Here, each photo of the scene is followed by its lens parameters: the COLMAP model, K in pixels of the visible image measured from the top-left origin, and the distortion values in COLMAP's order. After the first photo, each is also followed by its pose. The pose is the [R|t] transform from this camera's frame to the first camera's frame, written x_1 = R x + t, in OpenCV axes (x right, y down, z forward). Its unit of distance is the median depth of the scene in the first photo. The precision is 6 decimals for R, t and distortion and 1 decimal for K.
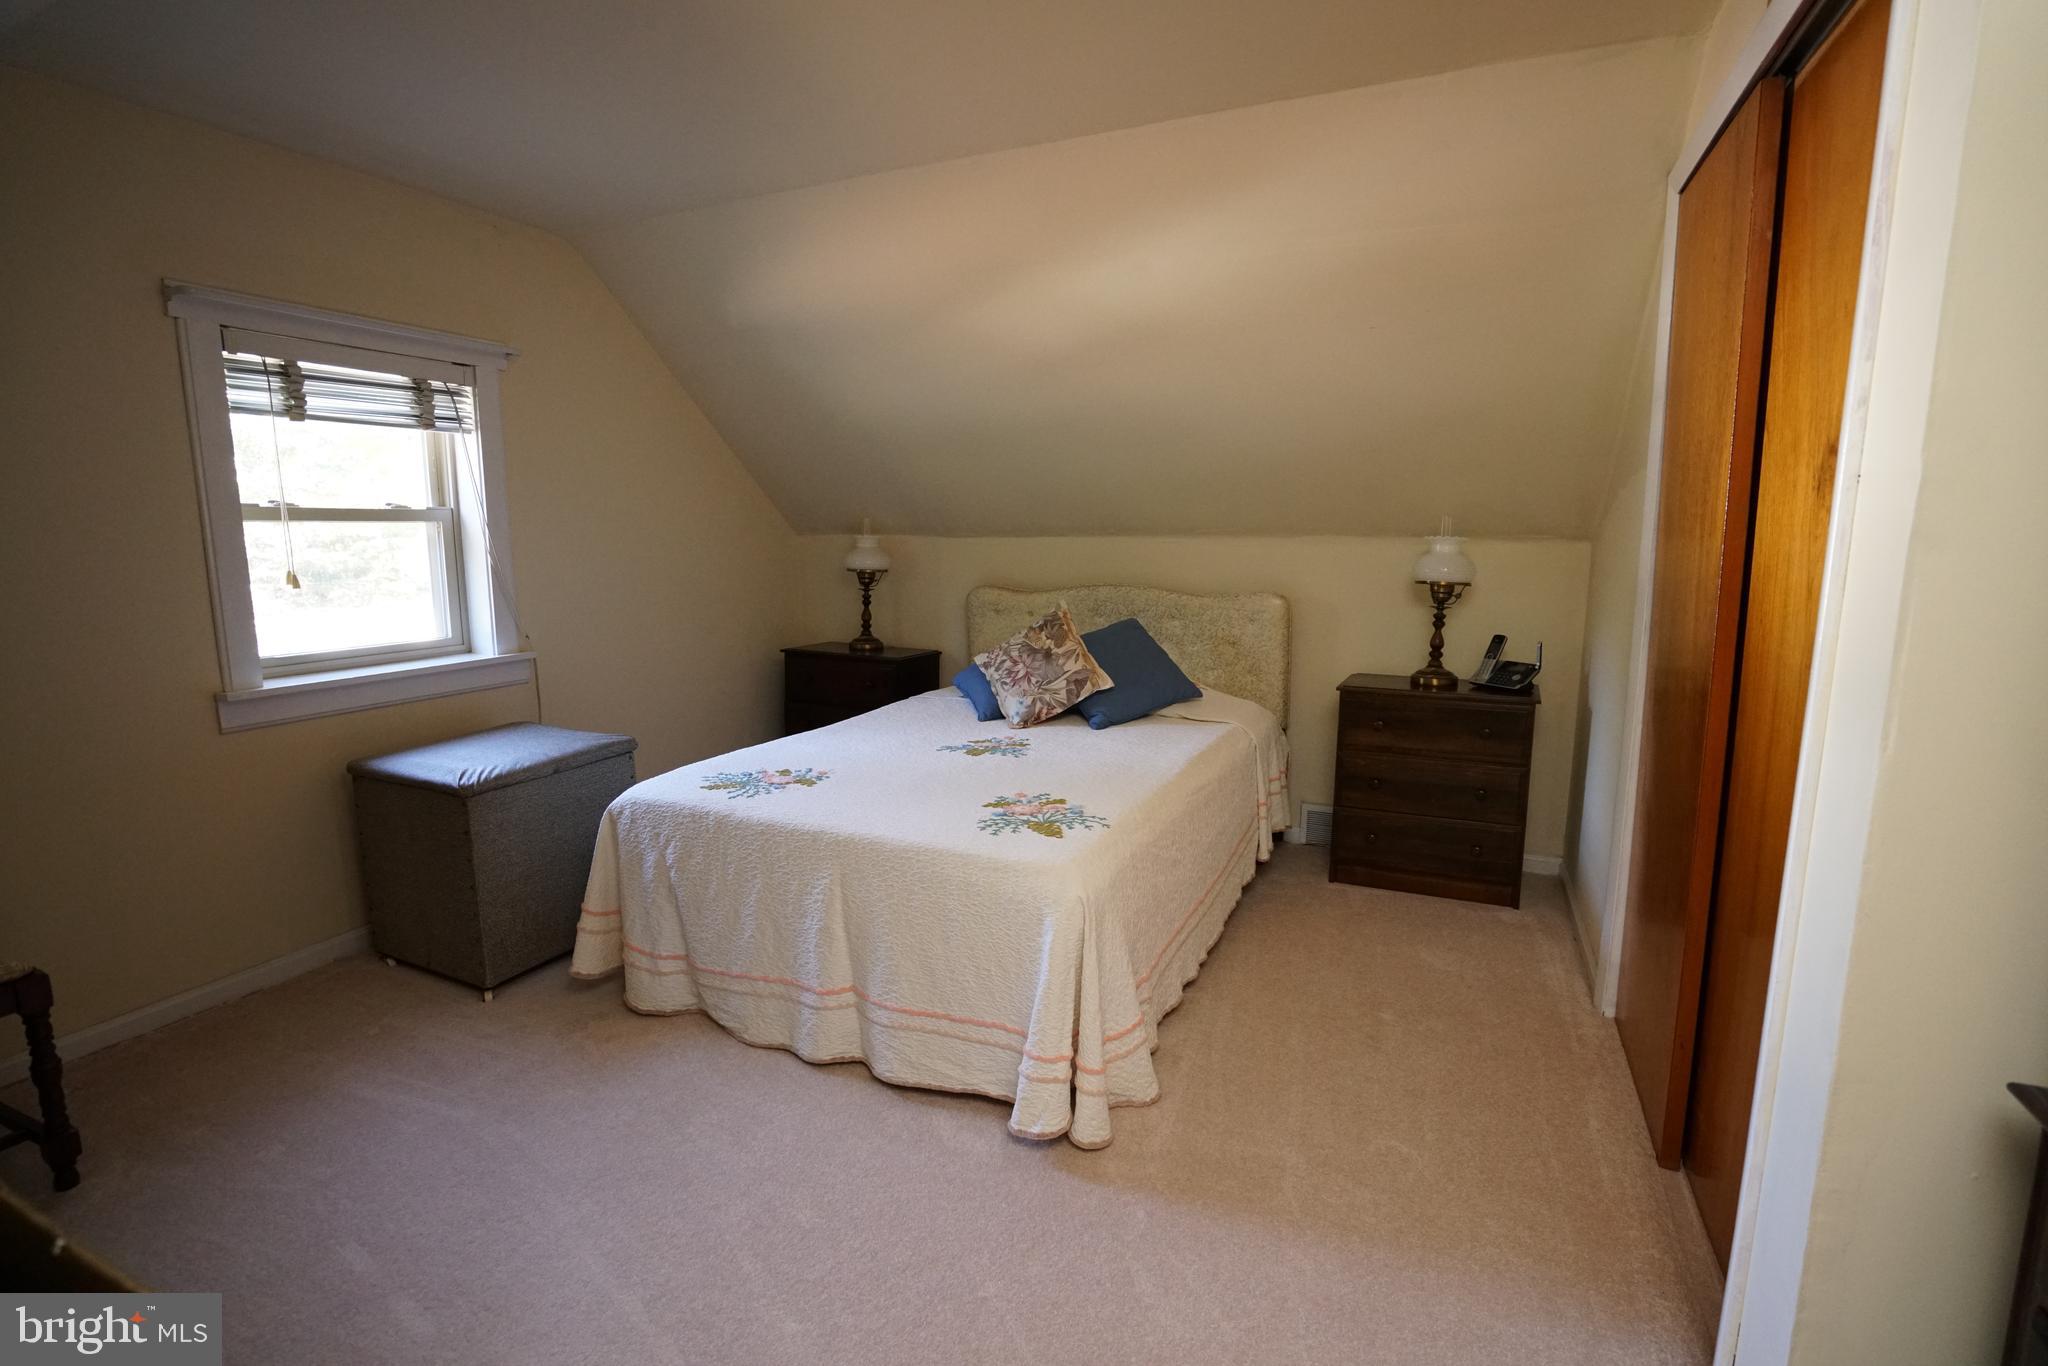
lens RADIAL K [[931.0, 0, 1032.2], [0, 931.0, 685.3], [0, 0, 1]] dist [-0.040444, 0.009804]
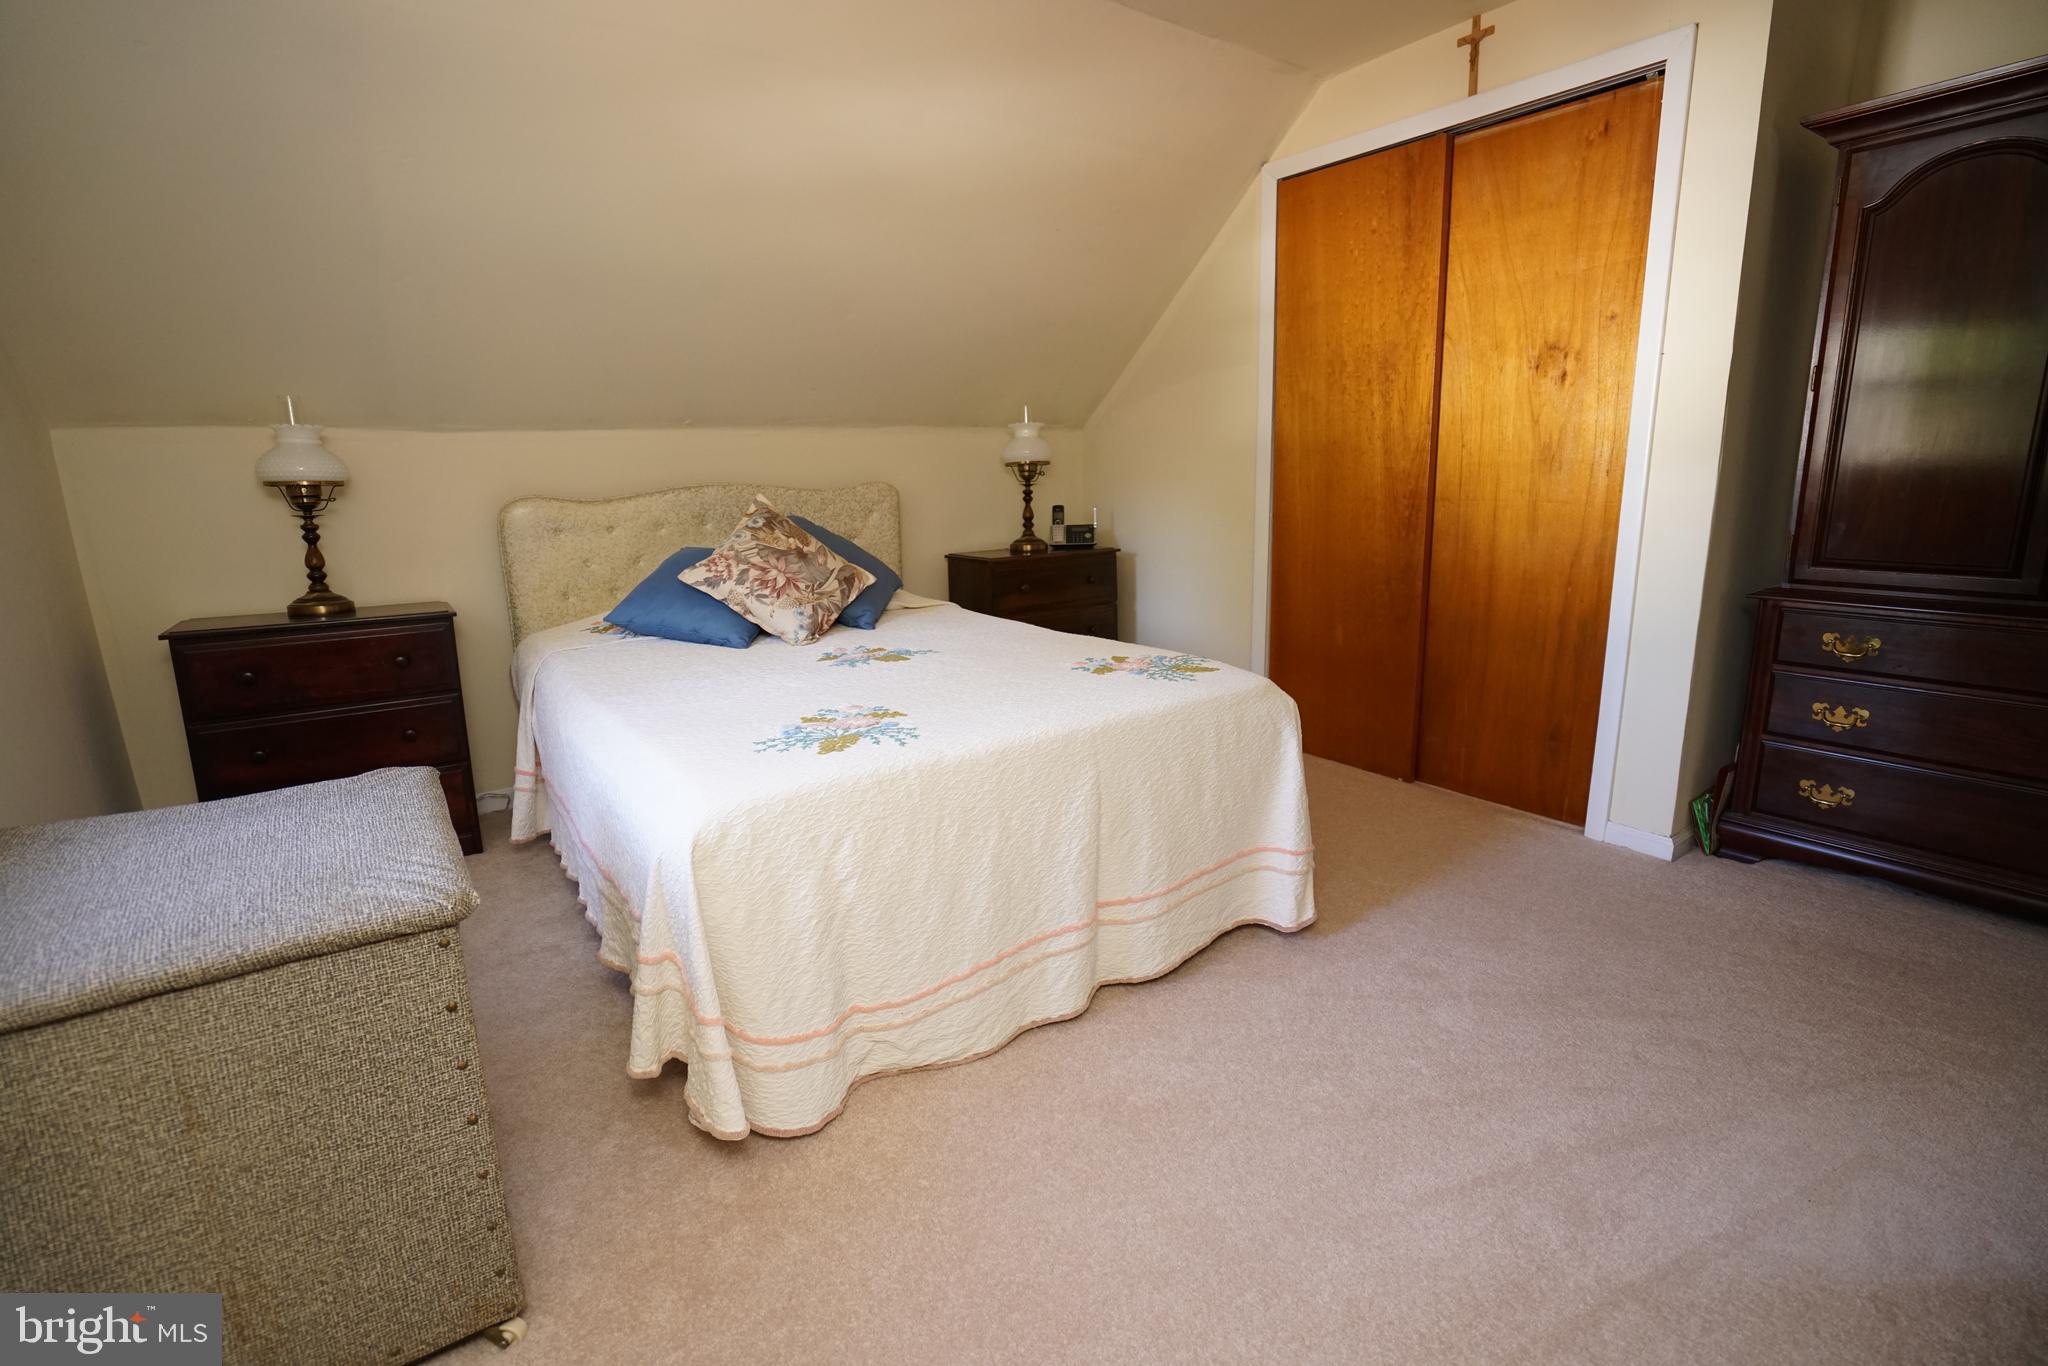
lens RADIAL K [[931.0, 0, 1028.9], [0, 931.0, 674.7], [0, 0, 1]] dist [-0.040444, 0.009804]
pose [[0.502292, -0.200040, 0.841241, -0.610568], [0.165566, 0.977122, 0.133495, -0.004717], [-0.848699, 0.072228, 0.523921, 0.395681]]
